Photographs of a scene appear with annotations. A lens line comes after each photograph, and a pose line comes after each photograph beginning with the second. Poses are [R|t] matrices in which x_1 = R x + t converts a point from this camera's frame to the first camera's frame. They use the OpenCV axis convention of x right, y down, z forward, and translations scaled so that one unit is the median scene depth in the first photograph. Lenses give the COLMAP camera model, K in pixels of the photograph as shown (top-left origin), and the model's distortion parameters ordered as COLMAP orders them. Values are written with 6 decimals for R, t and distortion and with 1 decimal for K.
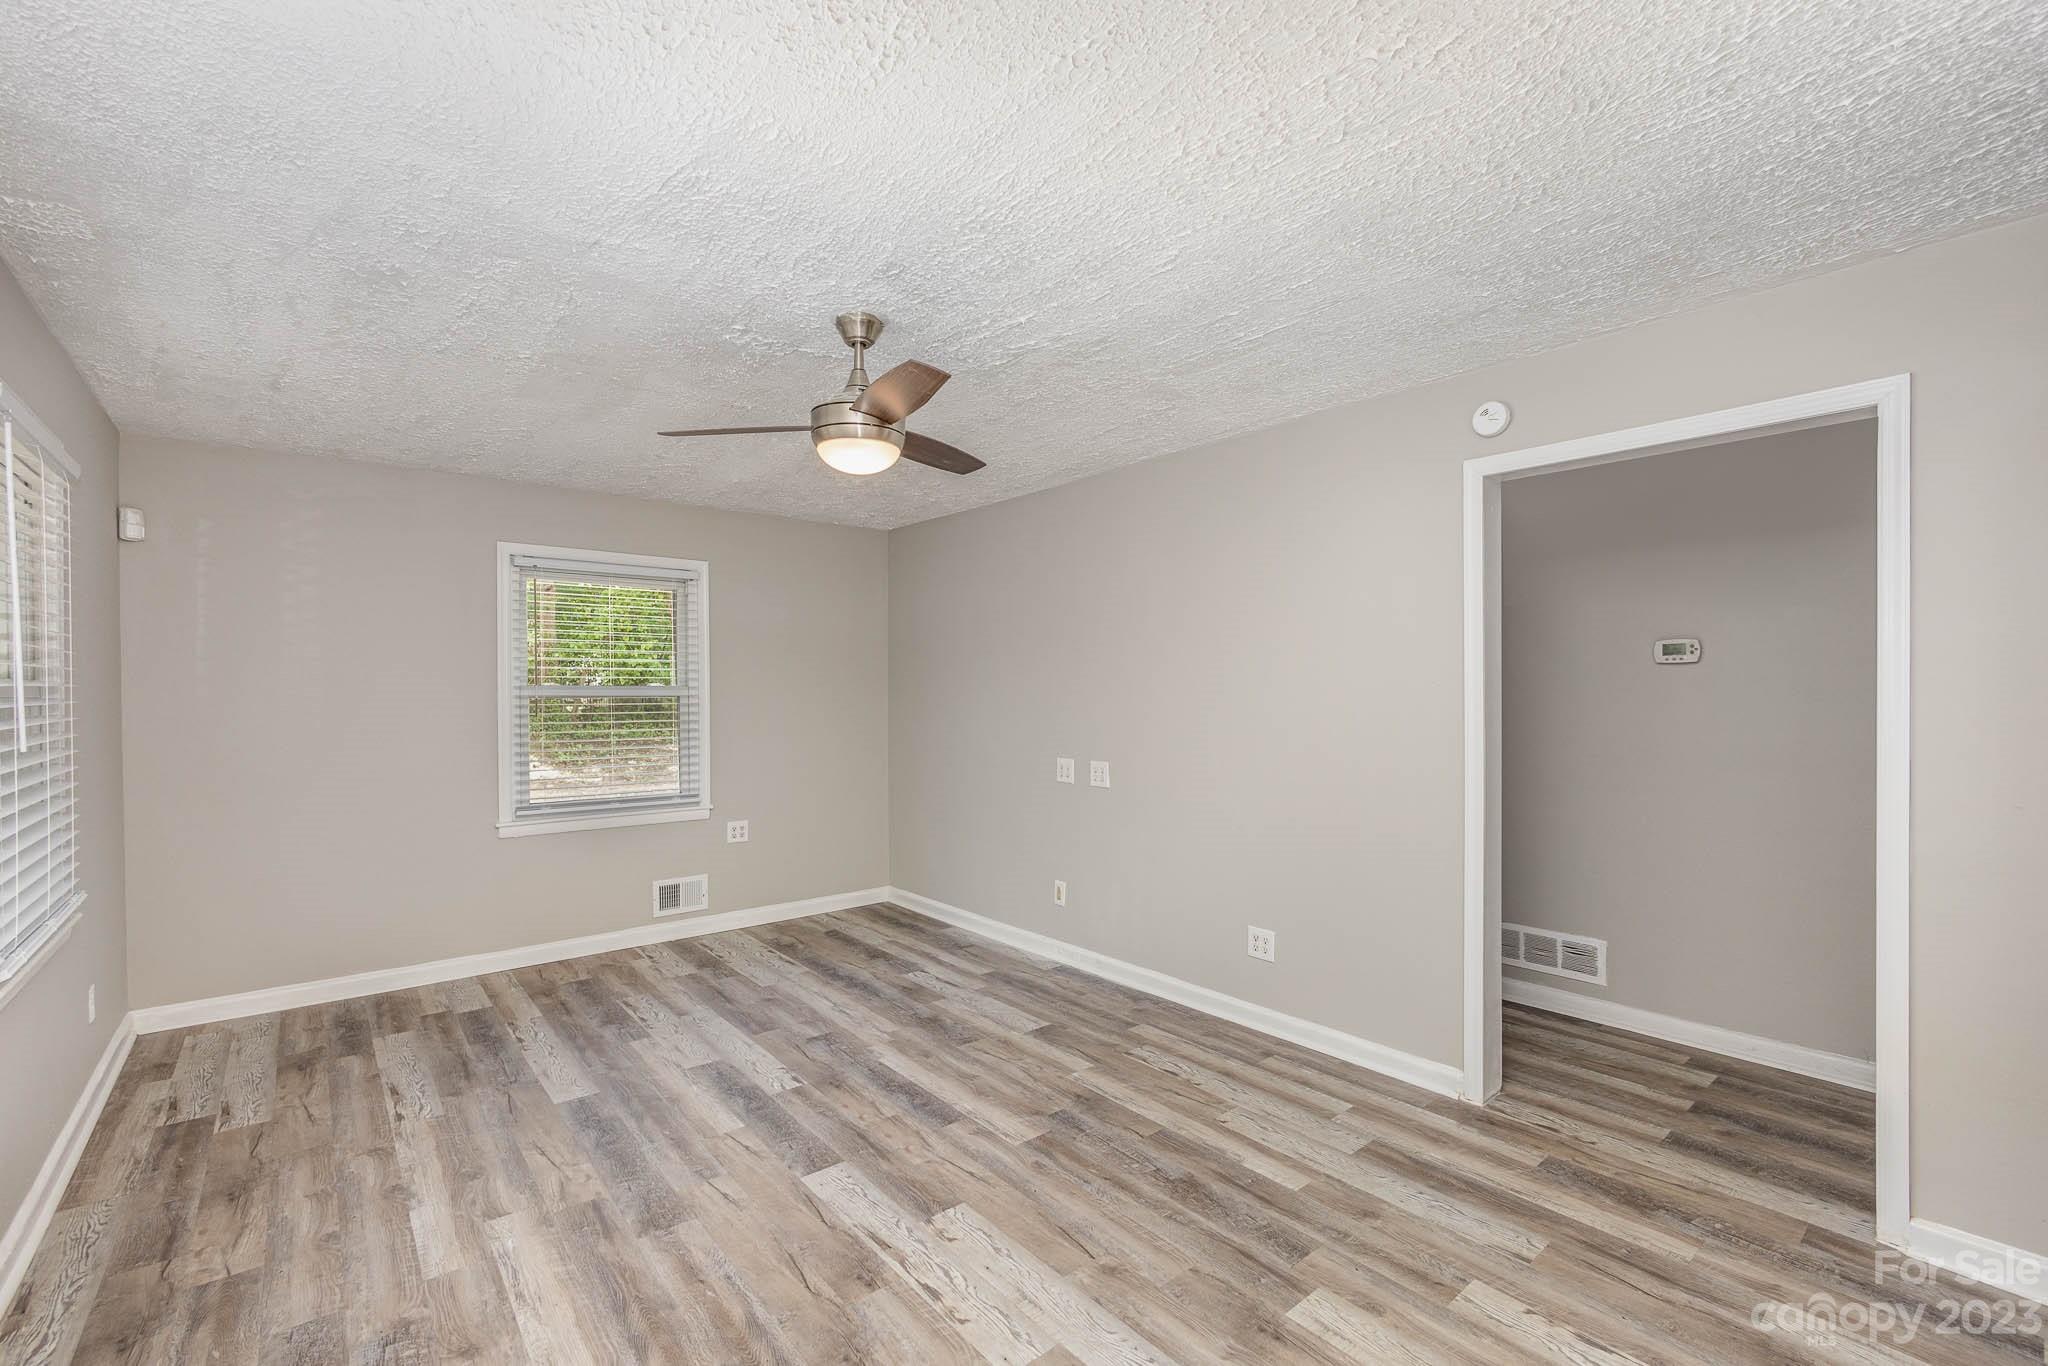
lens RADIAL K [[882.8, 0, 1018.1], [0, 882.8, 682.6], [0, 0, 1]] dist [-0.003067, -0.000246]
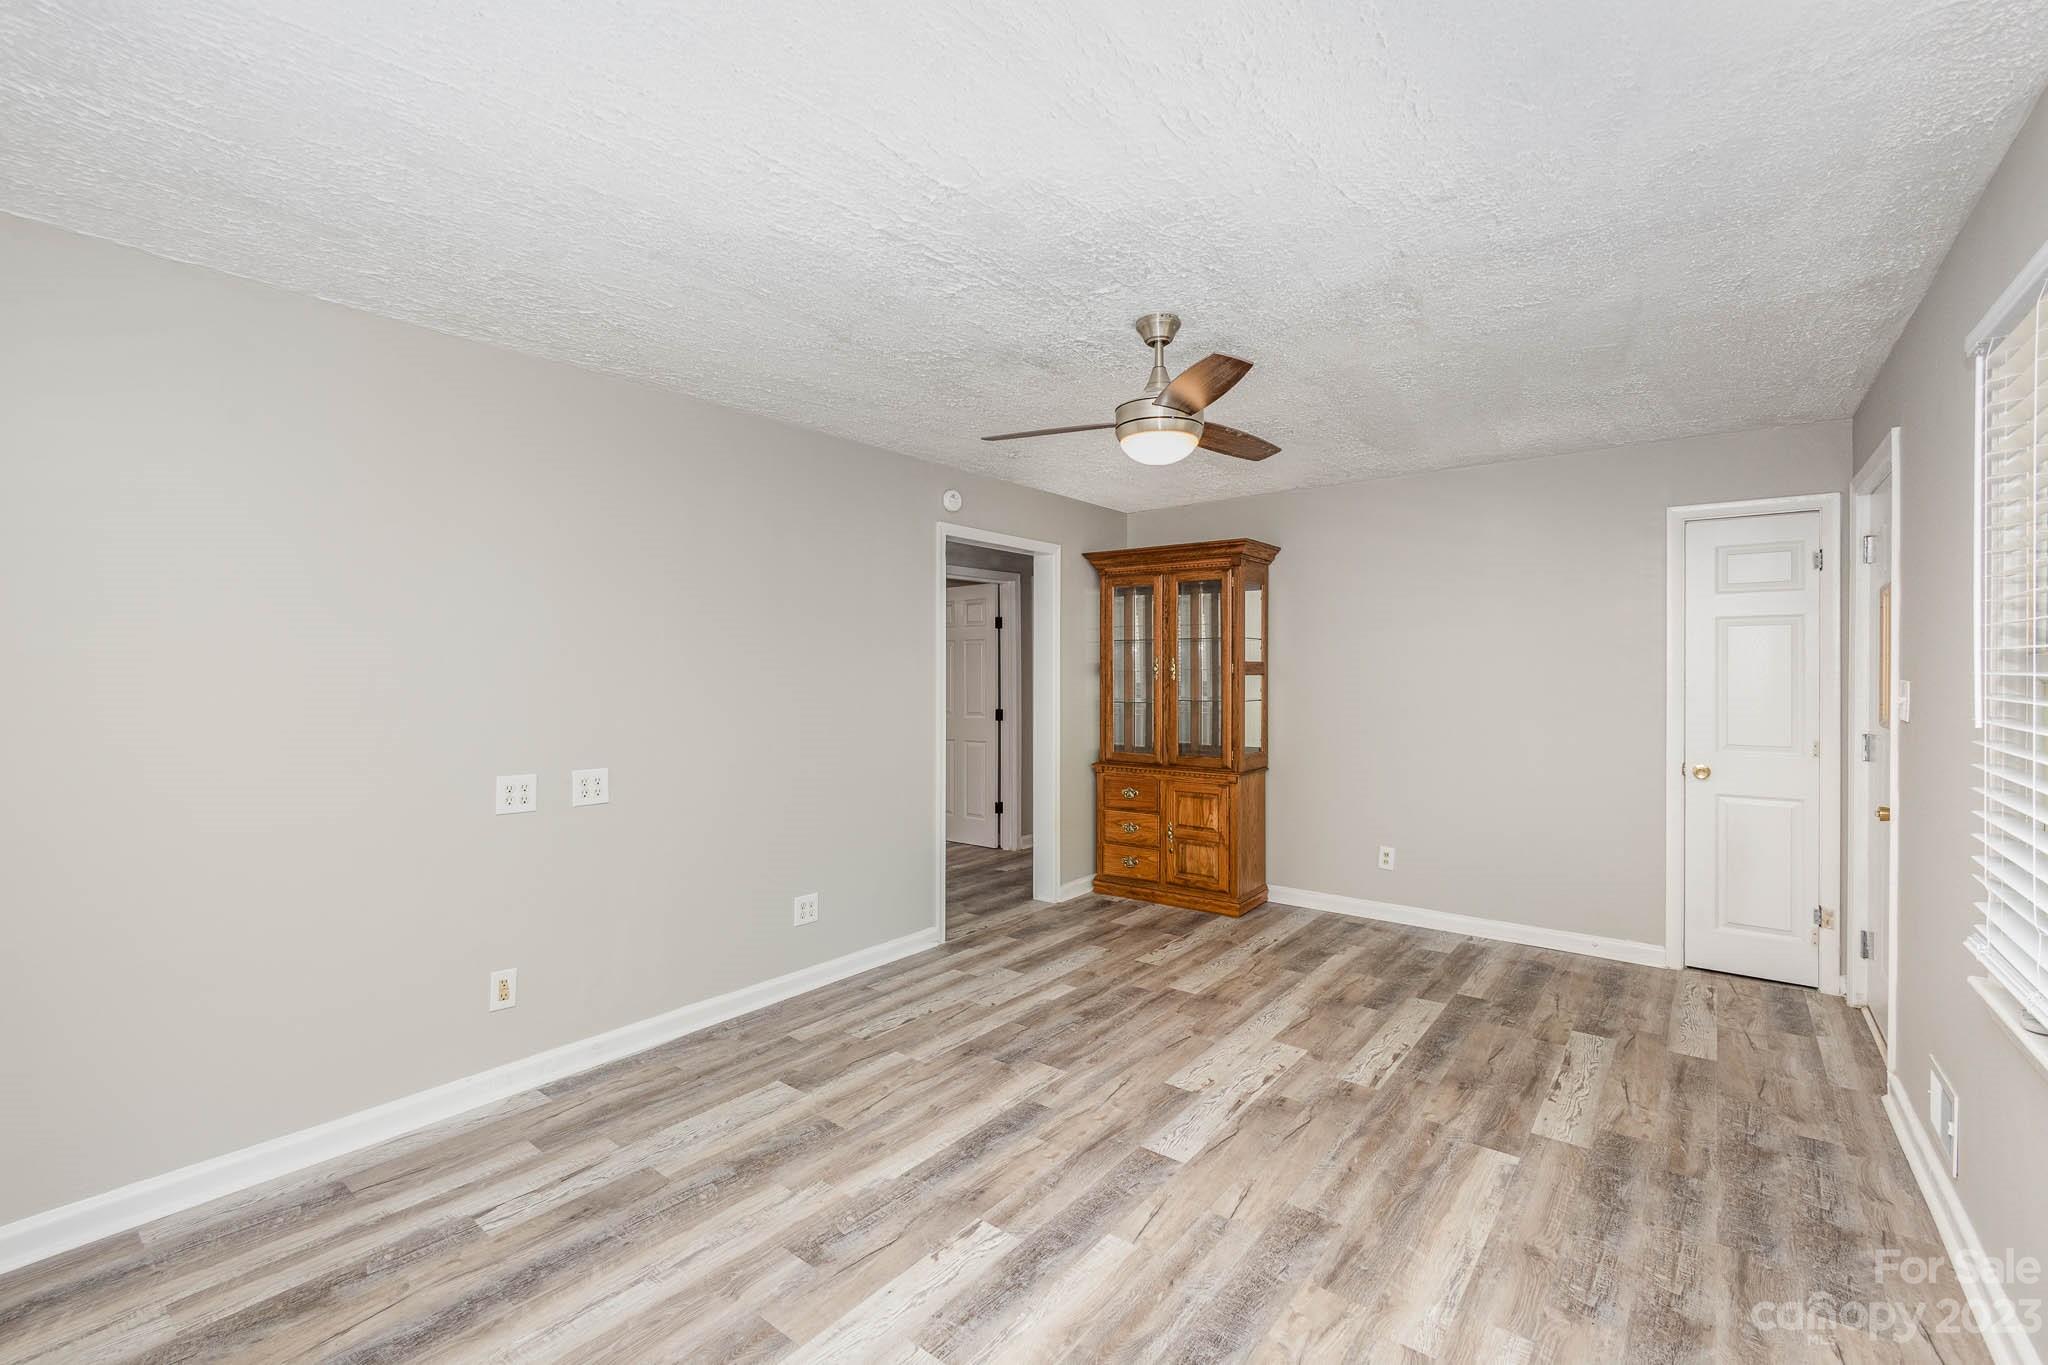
lens RADIAL K [[882.8, 0, 1018.1], [0, 882.8, 682.1], [0, 0, 1]] dist [-0.003067, -0.000246]
pose [[-0.212021, -0.005069, 0.977252, -0.944385], [-0.008034, 0.999962, 0.003443, 0.016918], [-0.977232, -0.007121, -0.212054, 1.126104]]
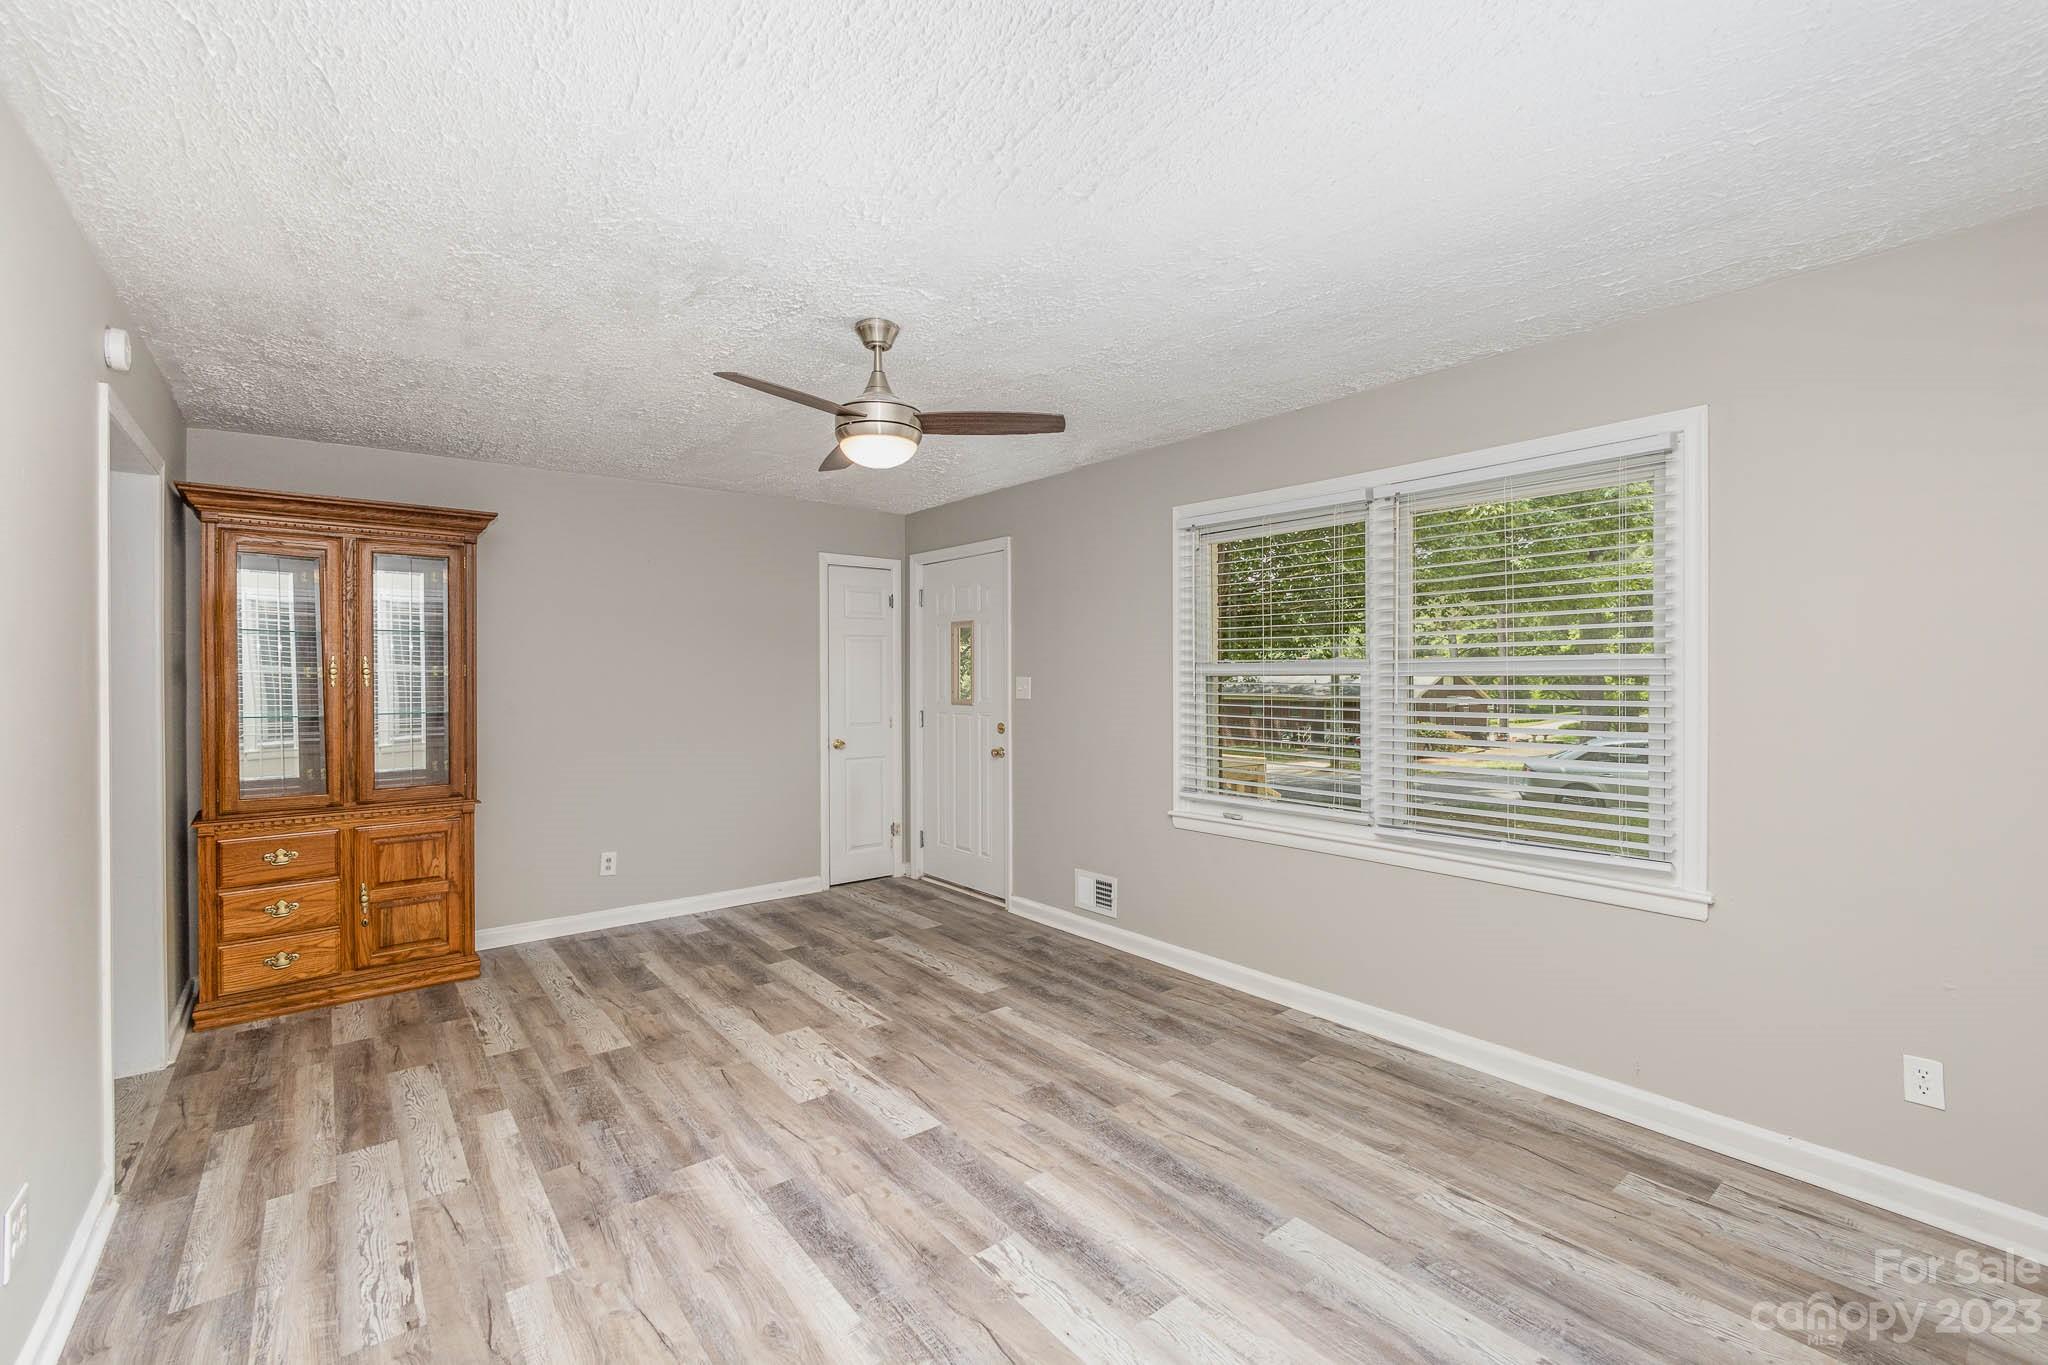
lens RADIAL K [[870.4, 0, 1018.4], [0, 870.4, 678.6], [0, 0, 1]] dist [-0.002801, -0.000648]
pose [[-0.999905, 0.010280, 0.009185, -0.286908], [0.010252, 0.999943, -0.003125, 0.018721], [-0.009217, -0.003030, -0.999953, 1.662843]]
